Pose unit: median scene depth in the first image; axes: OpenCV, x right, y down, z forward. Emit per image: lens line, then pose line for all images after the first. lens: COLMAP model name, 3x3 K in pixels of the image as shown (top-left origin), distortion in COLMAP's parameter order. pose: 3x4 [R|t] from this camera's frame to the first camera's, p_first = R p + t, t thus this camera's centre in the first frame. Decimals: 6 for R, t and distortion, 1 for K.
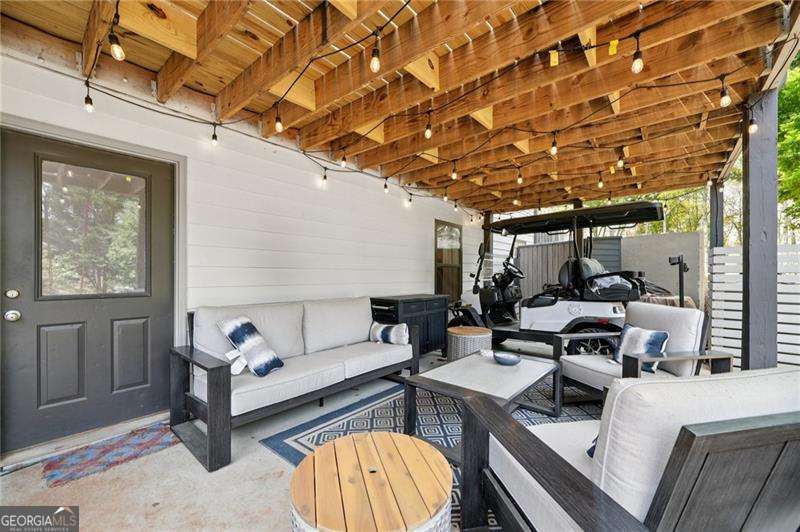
lens RADIAL K [[303.0, 0, 382.6], [0, 303.0, 272.2], [0, 0, 1]] dist [-0.007184, 0.000212]
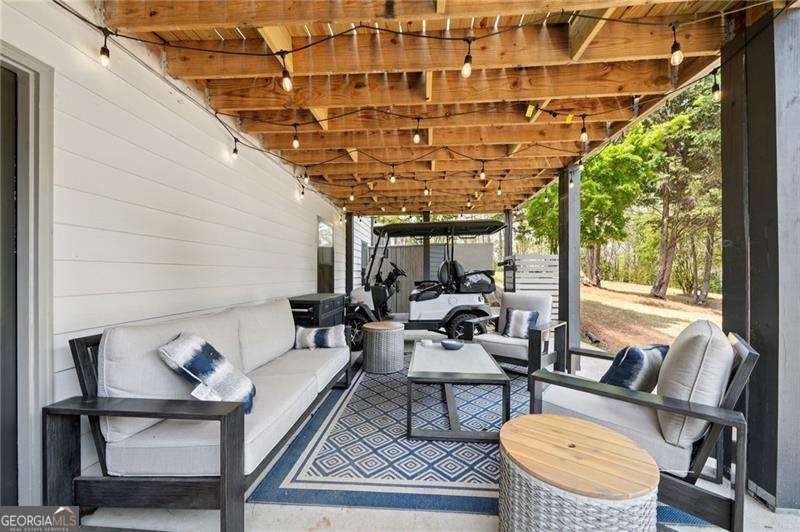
lens RADIAL K [[303.0, 0, 399.5], [0, 303.0, 271.5], [0, 0, 1]] dist [-0.007184, 0.000212]
pose [[0.816401, 0.001021, 0.577484, -0.302228], [-0.004118, 0.999983, 0.004052, -0.002558], [-0.577470, -0.005686, 0.816392, 0.107218]]
